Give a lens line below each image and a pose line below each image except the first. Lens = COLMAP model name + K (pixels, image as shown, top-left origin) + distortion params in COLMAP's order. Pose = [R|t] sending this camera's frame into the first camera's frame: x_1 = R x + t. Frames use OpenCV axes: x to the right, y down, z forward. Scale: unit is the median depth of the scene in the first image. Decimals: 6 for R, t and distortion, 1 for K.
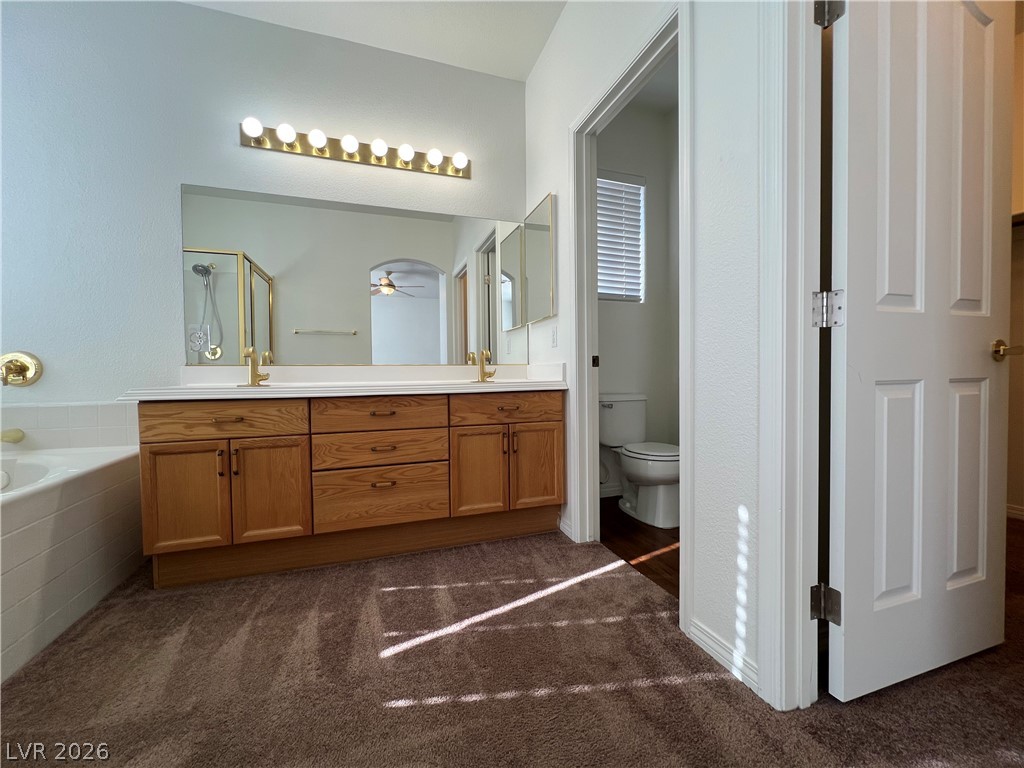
lens RADIAL K [[411.4, 0, 511.2], [0, 411.4, 385.0], [0, 0, 1]] dist [-0.003178, 0.001630]
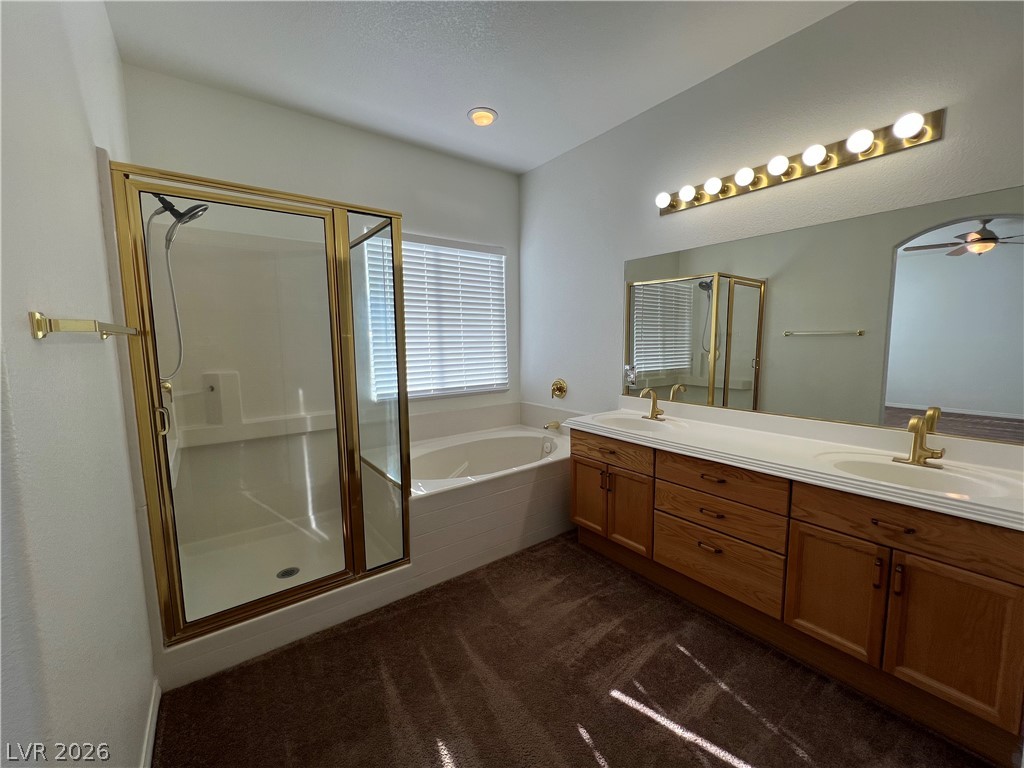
lens RADIAL K [[411.4, 0, 511.6], [0, 411.4, 384.0], [0, 0, 1]] dist [-0.003178, 0.001630]
pose [[0.314909, 0.107834, -0.942976, 0.457402], [-0.020336, 0.994063, 0.106885, -0.261710], [0.948904, -0.014483, 0.315232, 0.247342]]
